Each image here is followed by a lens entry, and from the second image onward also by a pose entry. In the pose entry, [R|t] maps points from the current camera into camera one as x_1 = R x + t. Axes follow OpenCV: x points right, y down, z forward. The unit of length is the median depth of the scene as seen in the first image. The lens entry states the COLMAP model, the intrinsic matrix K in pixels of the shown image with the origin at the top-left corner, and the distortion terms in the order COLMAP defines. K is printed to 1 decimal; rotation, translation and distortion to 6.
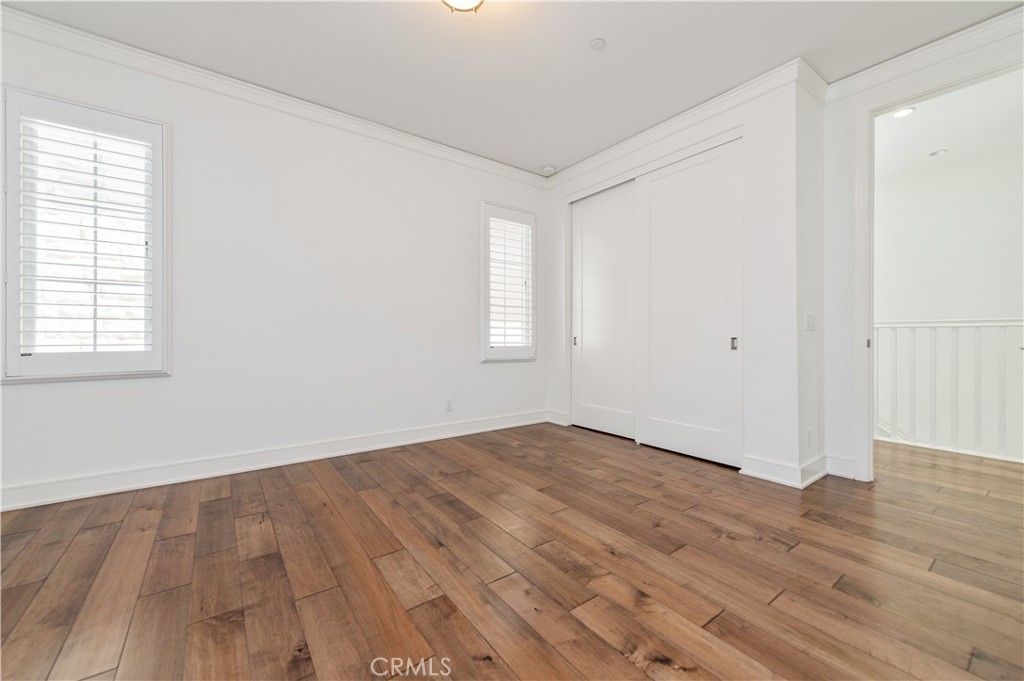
lens RADIAL K [[403.2, 0, 513.0], [0, 403.2, 332.9], [0, 0, 1]] dist [0.017130, -0.003640]
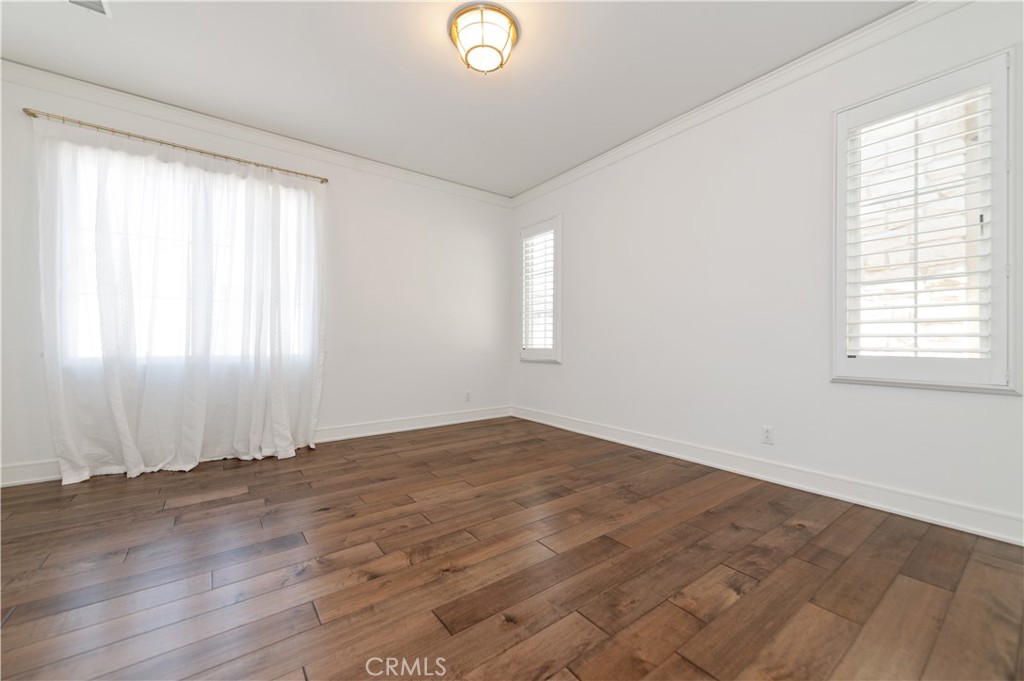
lens RADIAL K [[402.1, 0, 513.7], [0, 402.1, 339.5], [0, 0, 1]] dist [0.018895, -0.004622]
pose [[0.002315, -0.008378, -0.999962, 0.864881], [0.006547, 0.999944, -0.008363, 0.019995], [0.999976, -0.006527, 0.002369, 0.854127]]
